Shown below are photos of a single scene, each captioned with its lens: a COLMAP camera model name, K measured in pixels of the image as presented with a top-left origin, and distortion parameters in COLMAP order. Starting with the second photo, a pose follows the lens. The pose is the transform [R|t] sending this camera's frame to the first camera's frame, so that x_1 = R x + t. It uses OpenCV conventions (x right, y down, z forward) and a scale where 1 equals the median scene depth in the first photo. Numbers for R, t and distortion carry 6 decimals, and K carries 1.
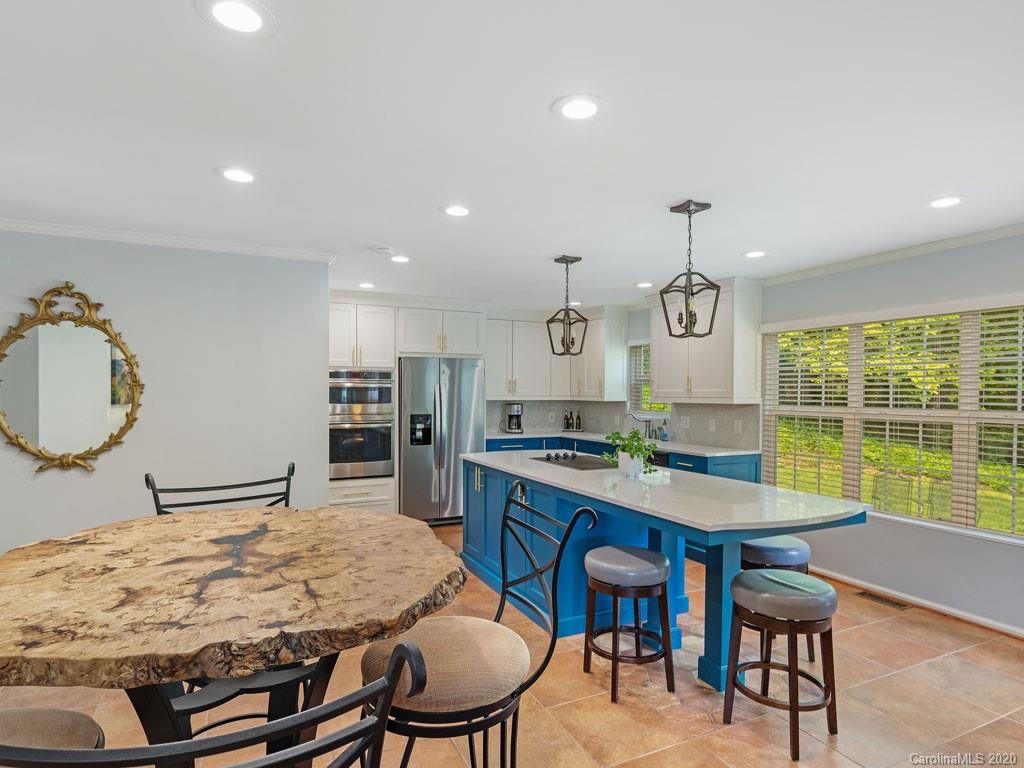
lens RADIAL K [[575.1, 0, 510.2], [0, 575.1, 402.7], [0, 0, 1]] dist [0.006857, 0.000474]
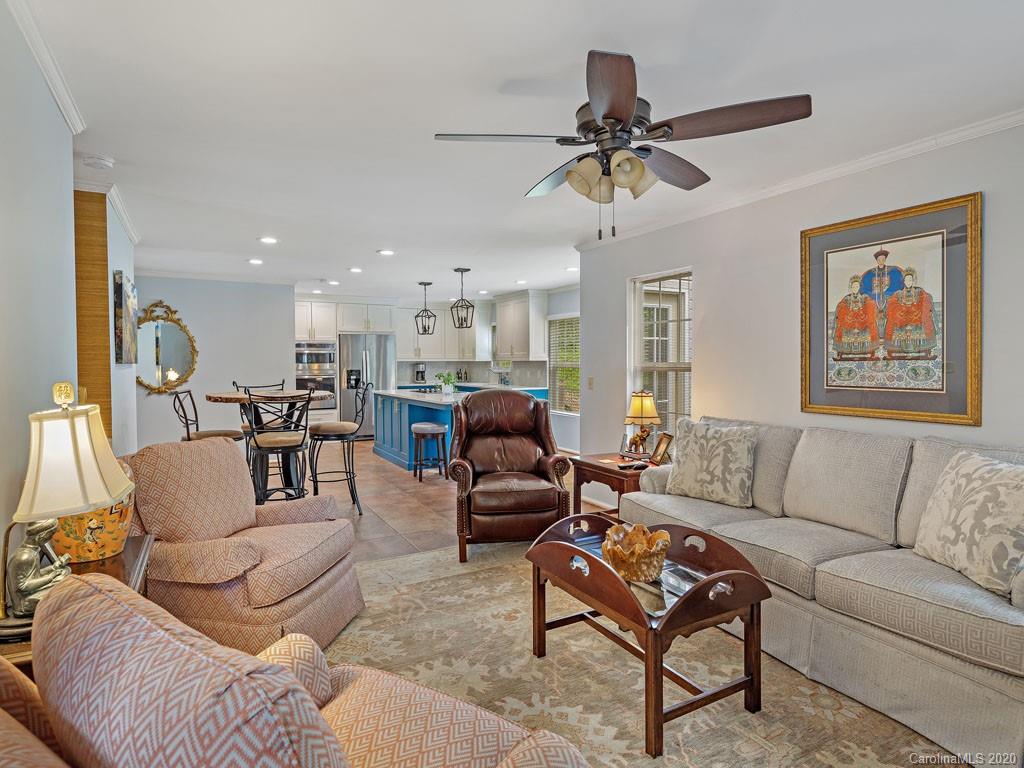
lens RADIAL K [[572.7, 0, 517.4], [0, 572.7, 368.8], [0, 0, 1]] dist [0.018734, 0.002047]
pose [[0.997348, -0.009721, 0.072132, 0.197866], [0.009987, 0.999945, -0.003326, 0.029337], [-0.072096, 0.004037, 0.997390, -0.672453]]
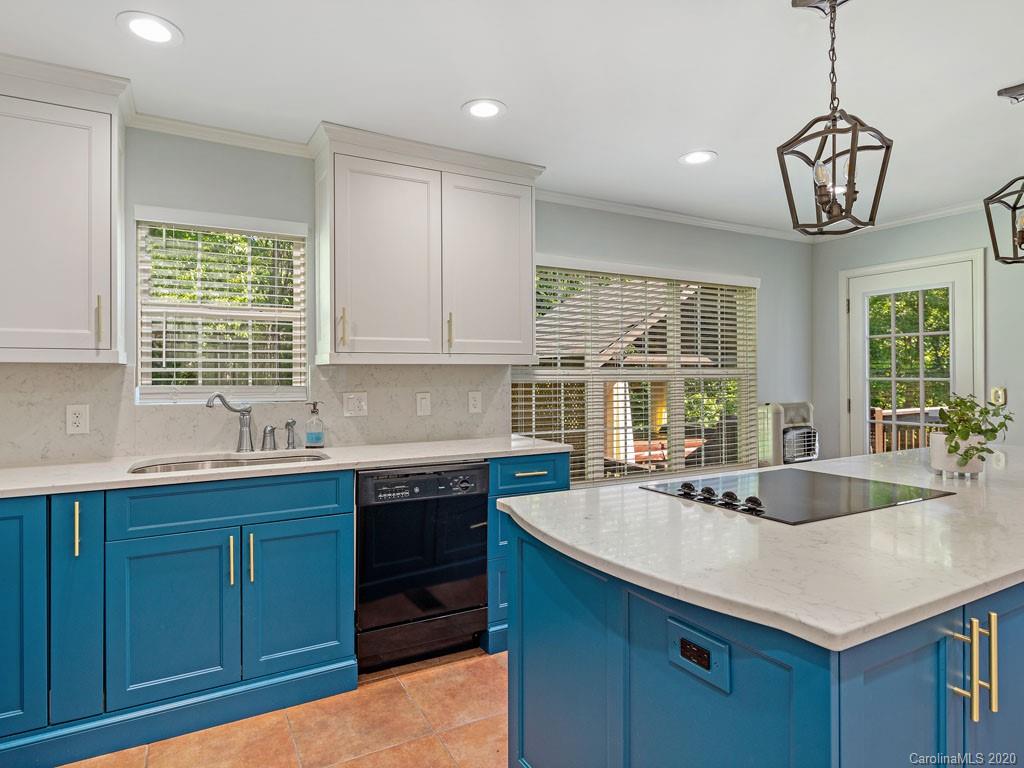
lens RADIAL K [[596.3, 0, 496.7], [0, 596.3, 368.1], [0, 0, 1]] dist [-0.002330, -0.001601]
pose [[-0.060725, -0.003569, 0.998148, -0.239983], [0.013427, 0.999900, 0.004392, 0.001828], [-0.998064, 0.013669, -0.060671, 0.964427]]
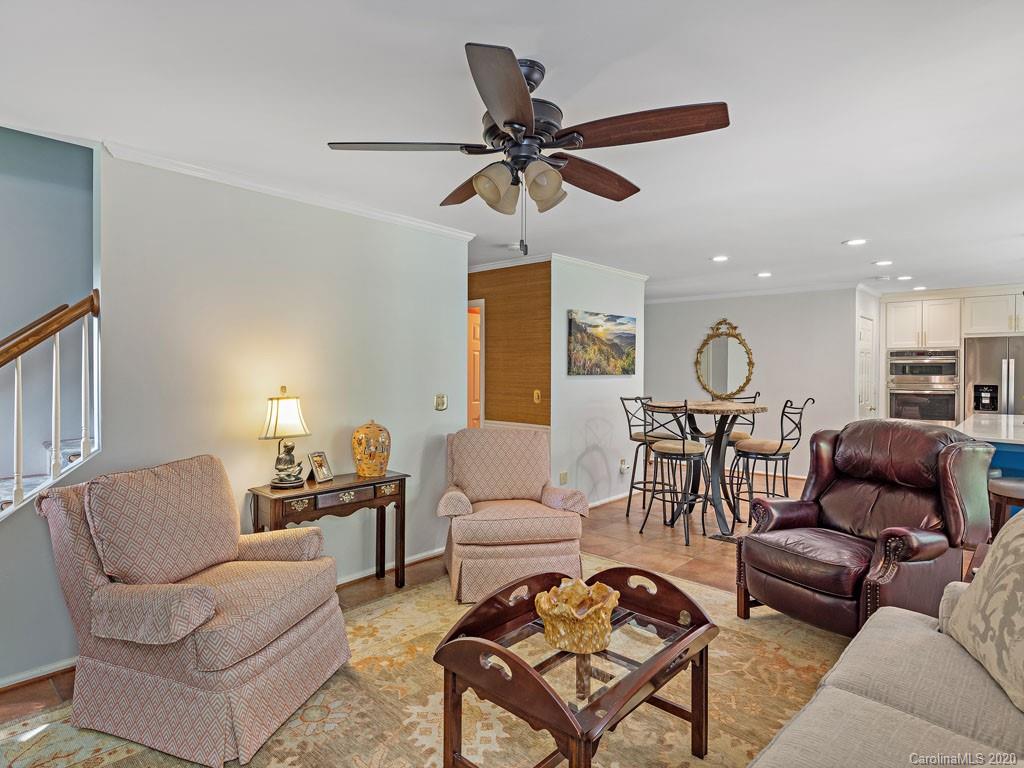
lens RADIAL K [[573.0, 0, 492.2], [0, 573.0, 383.3], [0, 0, 1]] dist [0.022235, 0.000764]
pose [[0.380997, 0.020899, -0.924340, 0.616110], [-0.016720, 0.999737, 0.015712, 0.016141], [0.924425, 0.009469, 0.381247, -0.442789]]
